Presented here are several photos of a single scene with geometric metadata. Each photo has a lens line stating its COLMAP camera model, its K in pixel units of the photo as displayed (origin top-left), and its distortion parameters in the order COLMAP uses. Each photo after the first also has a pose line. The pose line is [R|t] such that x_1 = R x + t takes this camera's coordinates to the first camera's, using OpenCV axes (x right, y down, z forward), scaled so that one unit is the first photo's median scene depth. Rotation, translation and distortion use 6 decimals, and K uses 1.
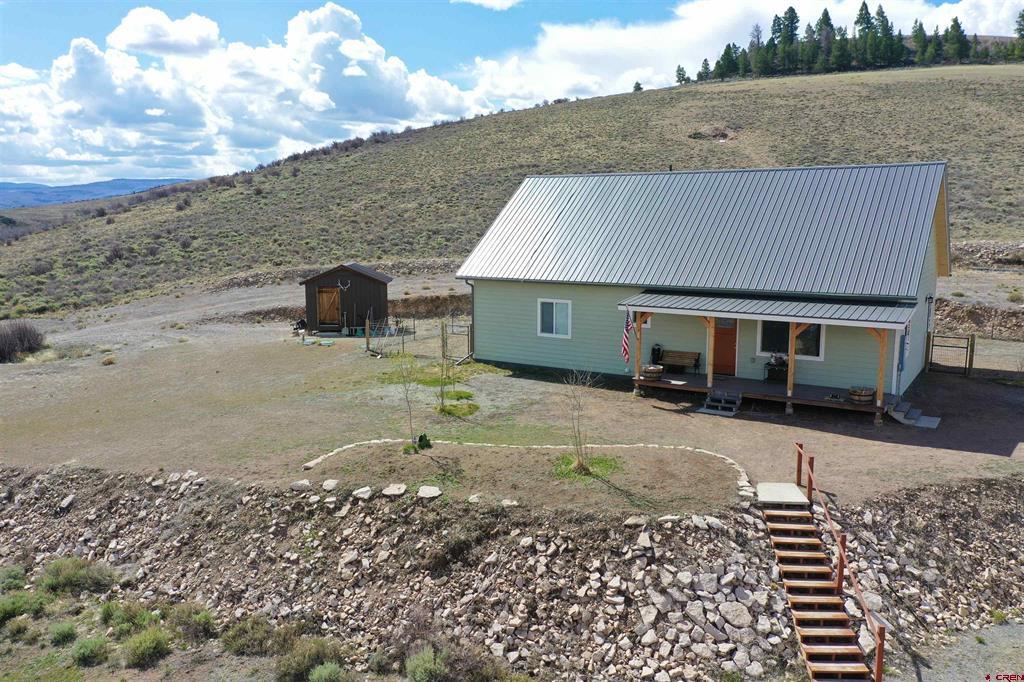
lens RADIAL K [[809.9, 0, 512.0], [0, 809.9, 341.0], [0, 0, 1]] dist [0.004545, 0.004818]
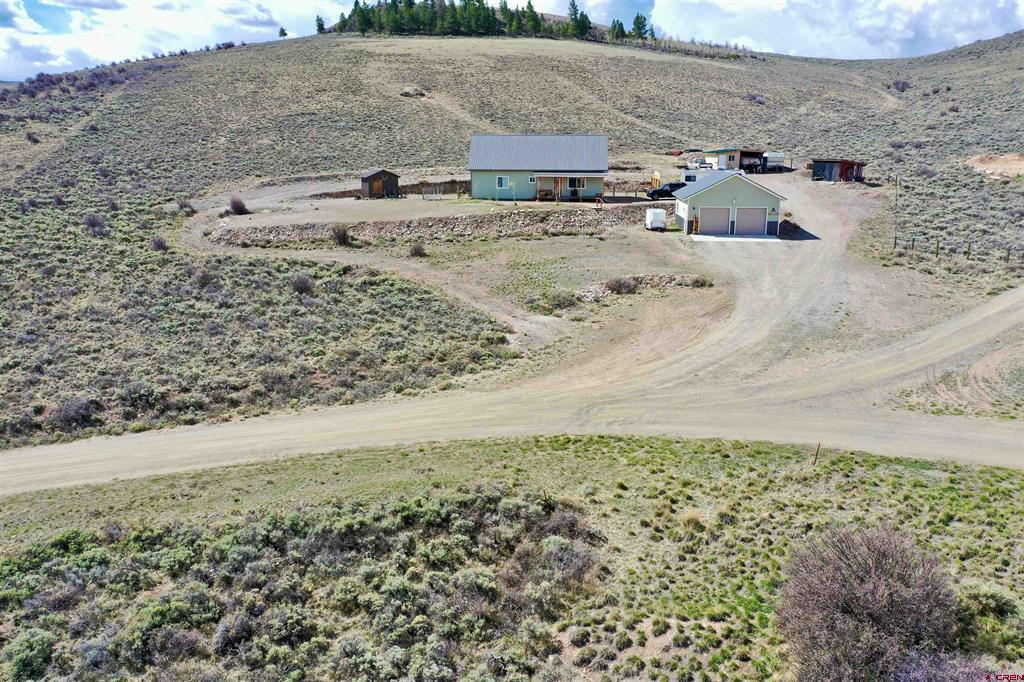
lens RADIAL K [[812.9, 0, 512.0], [0, 812.9, 341.0], [0, 0, 1]] dist [0.008058, -0.008505]
pose [[0.880804, -0.103043, 0.462133, -2.264750], [0.066591, 0.993290, 0.094558, 0.453687], [-0.468775, -0.052513, 0.881755, -2.878591]]
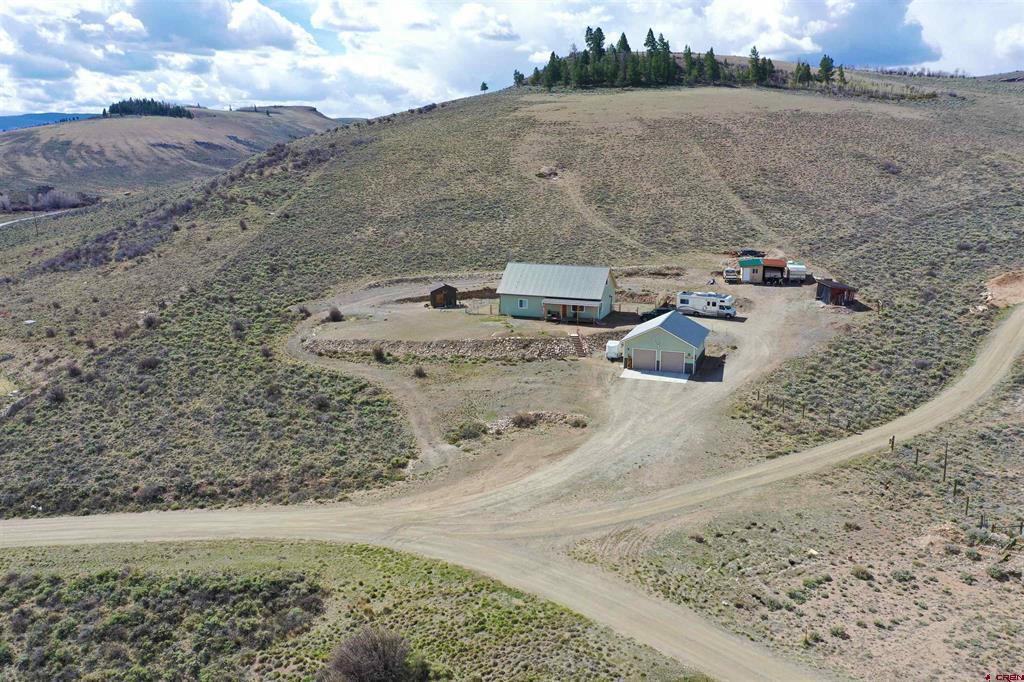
lens RADIAL K [[812.9, 0, 512.0], [0, 812.9, 341.0], [0, 0, 1]] dist [0.008058, -0.008505]
pose [[0.978497, -0.047250, 0.200778, -1.303865], [0.032484, 0.996562, 0.076216, -0.242602], [-0.203689, -0.068055, 0.976667, -4.682495]]
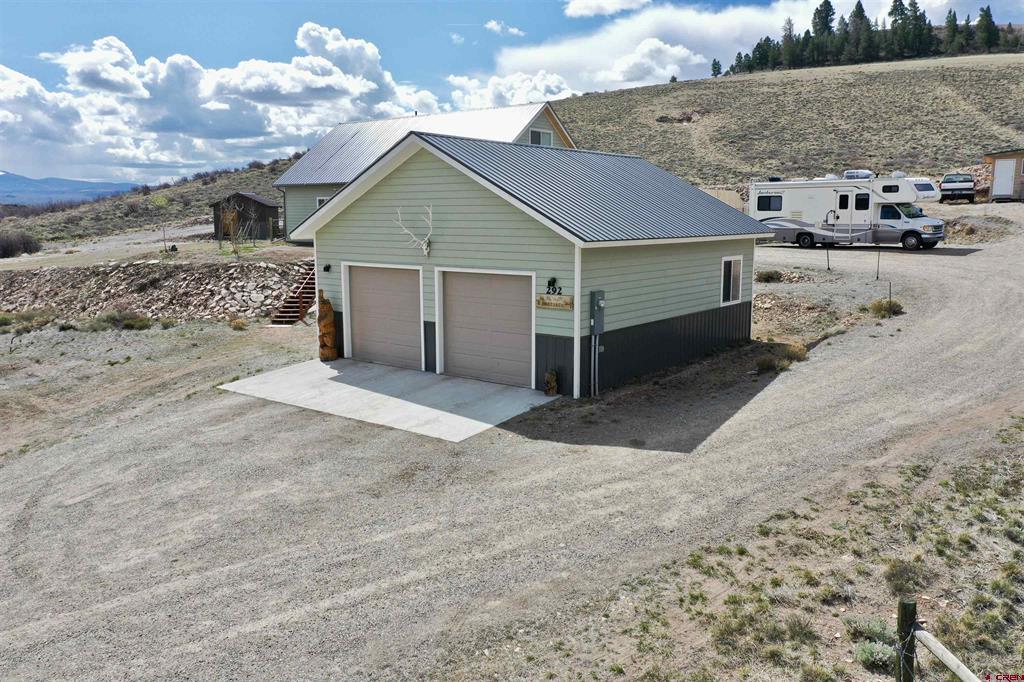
lens RADIAL K [[809.9, 0, 512.0], [0, 809.9, 341.0], [0, 0, 1]] dist [0.004545, 0.004818]
pose [[0.995661, 0.017140, -0.091461, 0.869720], [-0.017061, 0.999853, 0.001646, 0.336549], [0.091476, -0.000078, 0.995807, -0.785823]]
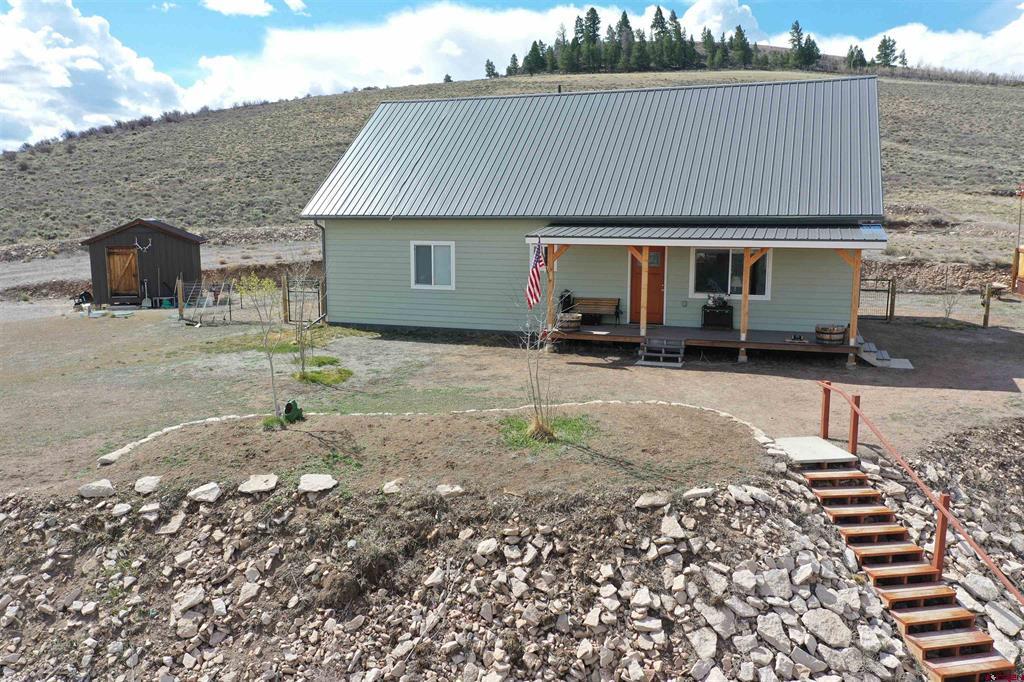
lens RADIAL K [[809.9, 0, 512.0], [0, 809.9, 341.0], [0, 0, 1]] dist [0.004545, 0.004818]
pose [[0.972983, -0.032136, 0.228630, -0.089910], [0.032035, 0.999478, 0.004155, 0.072825], [-0.228644, 0.003281, 0.973505, 0.324213]]
